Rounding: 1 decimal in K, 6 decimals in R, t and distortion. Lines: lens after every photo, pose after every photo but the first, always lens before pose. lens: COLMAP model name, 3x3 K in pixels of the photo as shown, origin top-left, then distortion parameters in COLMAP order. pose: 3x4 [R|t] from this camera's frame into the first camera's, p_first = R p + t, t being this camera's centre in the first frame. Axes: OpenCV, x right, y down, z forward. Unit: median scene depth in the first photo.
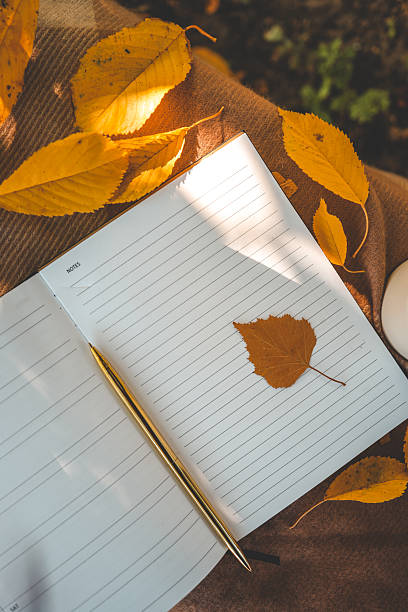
lens RADIAL K [[633.5, 0, 204.0], [0, 633.5, 306.0], [0, 0, 1]] dist [-0.036000, 0.010489]
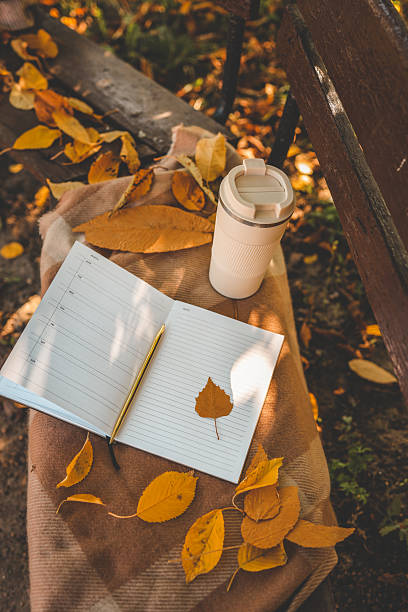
lens RADIAL K [[632.3, 0, 204.0], [0, 632.3, 306.0], [0, 0, 1]] dist [-0.044681, -0.005989]
pose [[0.595801, 0.701583, -0.390900, 0.650211], [-0.792078, 0.432826, -0.430435, 0.792305], [-0.132794, 0.566077, 0.813587, -0.734758]]
